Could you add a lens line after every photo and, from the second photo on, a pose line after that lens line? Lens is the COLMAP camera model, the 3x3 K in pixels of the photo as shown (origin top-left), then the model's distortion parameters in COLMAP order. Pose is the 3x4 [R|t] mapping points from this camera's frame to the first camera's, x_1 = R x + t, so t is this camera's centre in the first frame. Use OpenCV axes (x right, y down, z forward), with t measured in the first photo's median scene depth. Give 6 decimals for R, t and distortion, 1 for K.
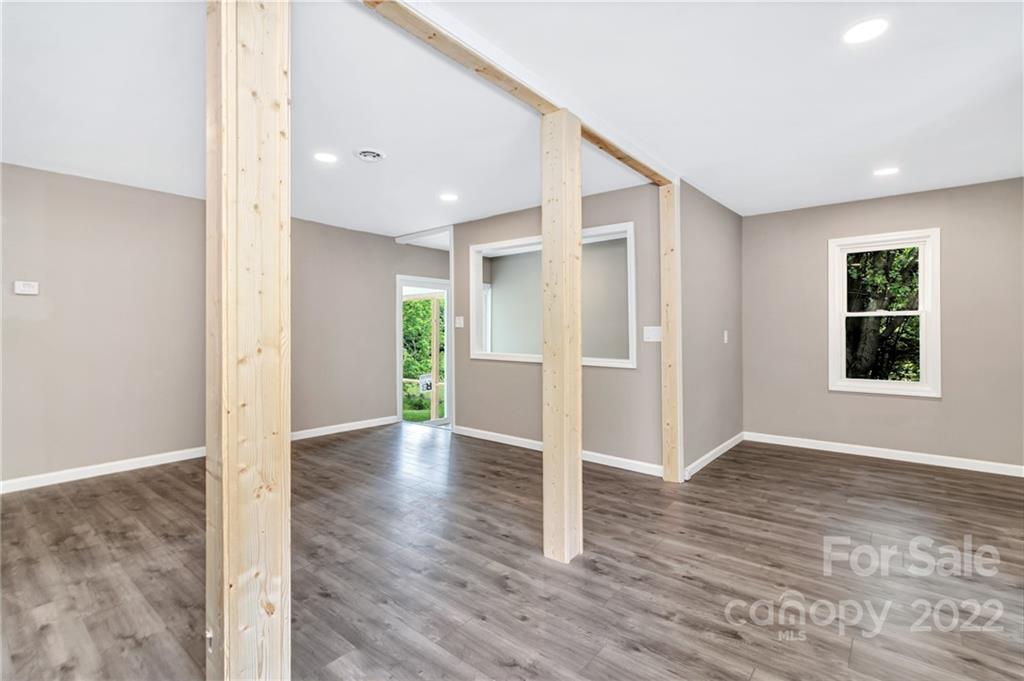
lens RADIAL K [[478.0, 0, 506.6], [0, 478.0, 331.4], [0, 0, 1]] dist [0.001131, 0.000413]
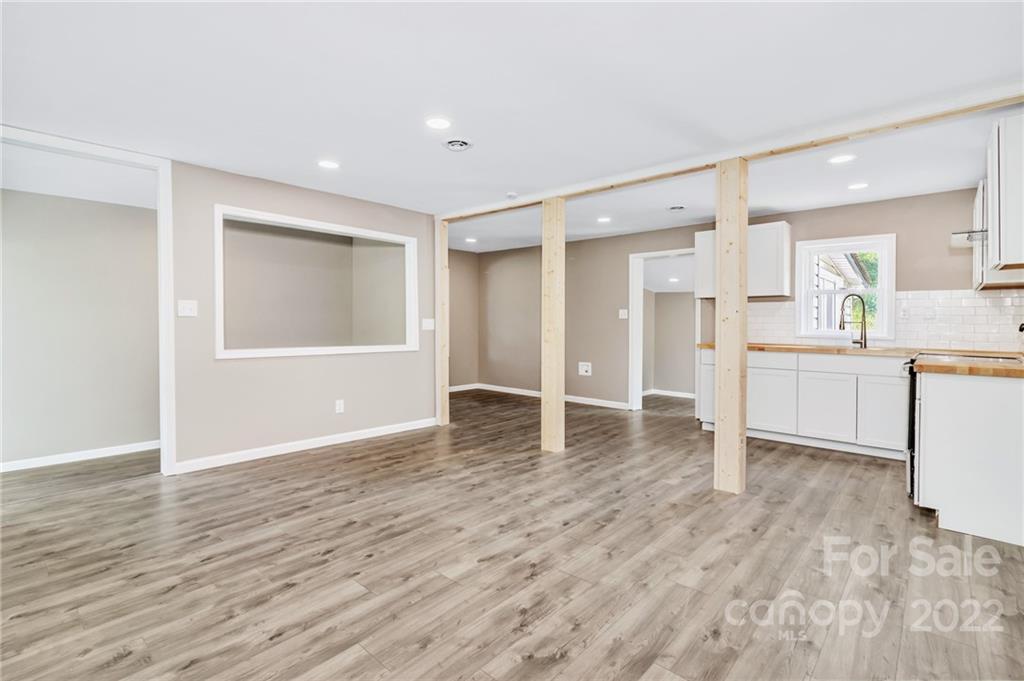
lens RADIAL K [[486.3, 0, 515.4], [0, 486.3, 322.4], [0, 0, 1]] dist [0.000361, -0.000161]
pose [[0.019771, 0.001528, 0.999803, -1.334016], [-0.000703, 0.999999, -0.001515, 0.002604], [-0.999804, -0.000673, 0.019772, 0.883247]]
